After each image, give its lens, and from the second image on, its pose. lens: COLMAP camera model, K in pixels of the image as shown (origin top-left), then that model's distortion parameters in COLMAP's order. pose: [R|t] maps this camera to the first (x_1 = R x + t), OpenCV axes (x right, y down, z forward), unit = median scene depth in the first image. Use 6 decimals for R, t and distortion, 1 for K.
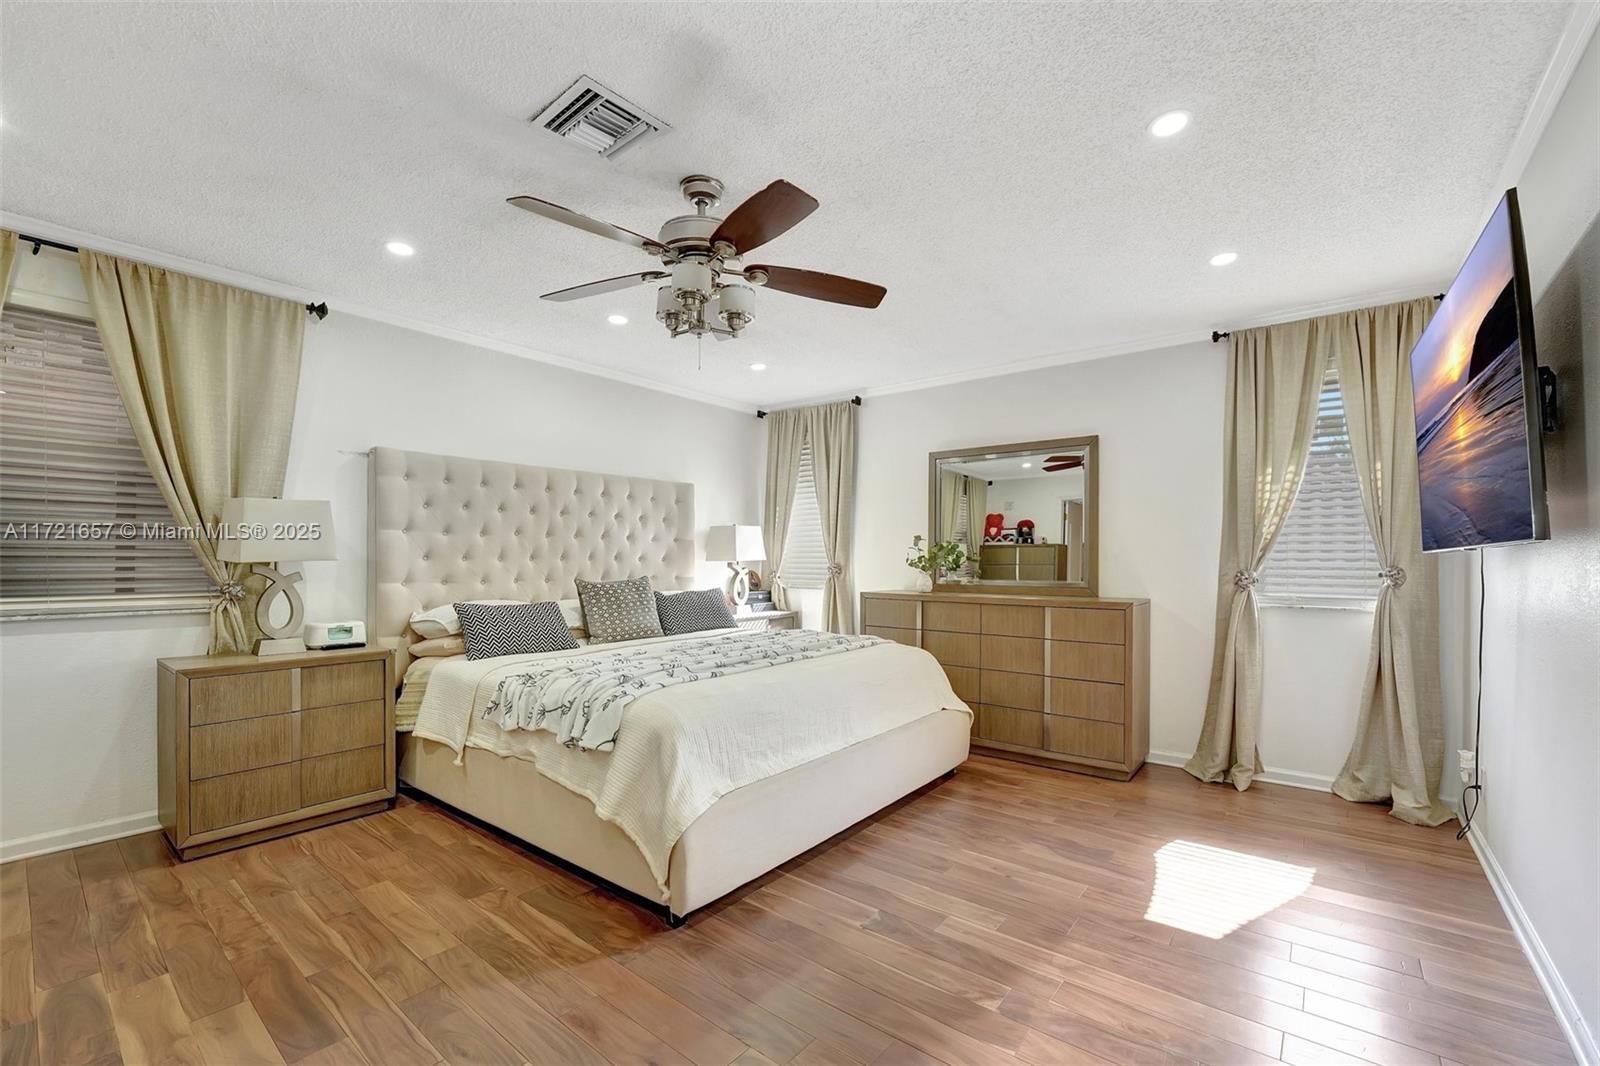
lens RADIAL K [[673.8, 0, 797.1], [0, 673.8, 549.8], [0, 0, 1]] dist [-0.021782, 0.001438]
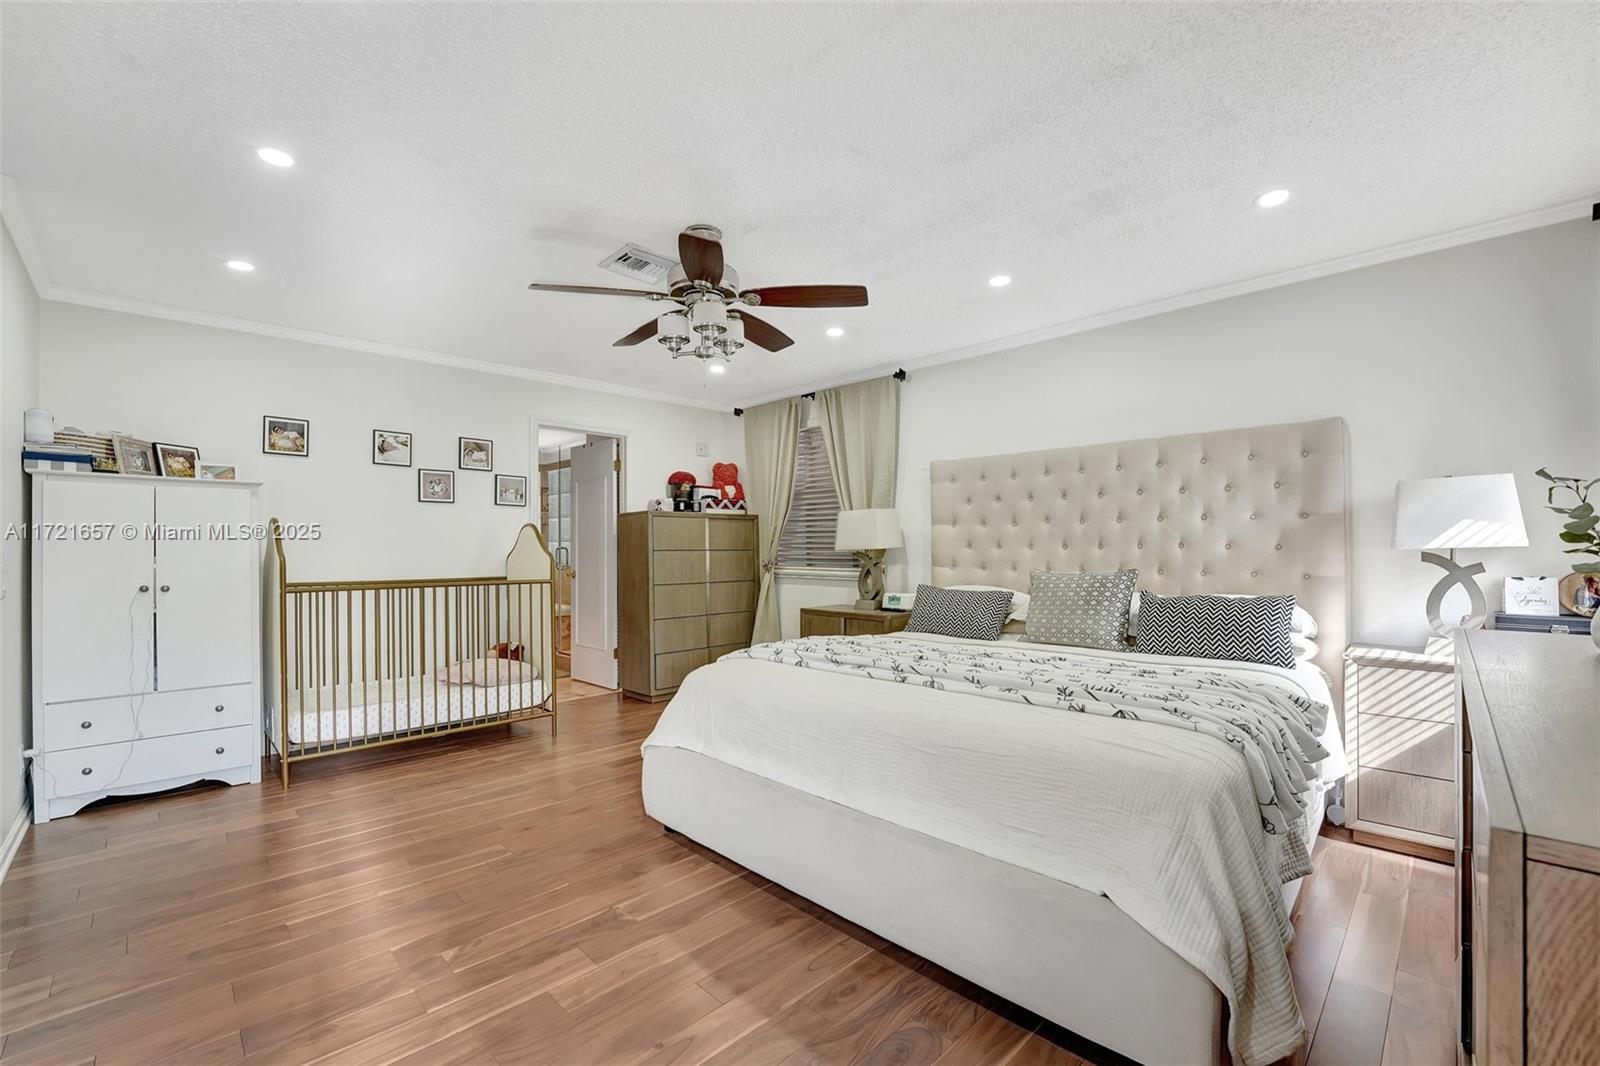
lens RADIAL K [[673.8, 0, 804.0], [0, 673.8, 541.6], [0, 0, 1]] dist [-0.021782, 0.001438]
pose [[-0.113864, -0.012655, -0.993416, 0.763355], [0.015655, 0.999772, -0.014530, 0.018008], [0.993373, -0.017206, -0.113640, 0.994848]]
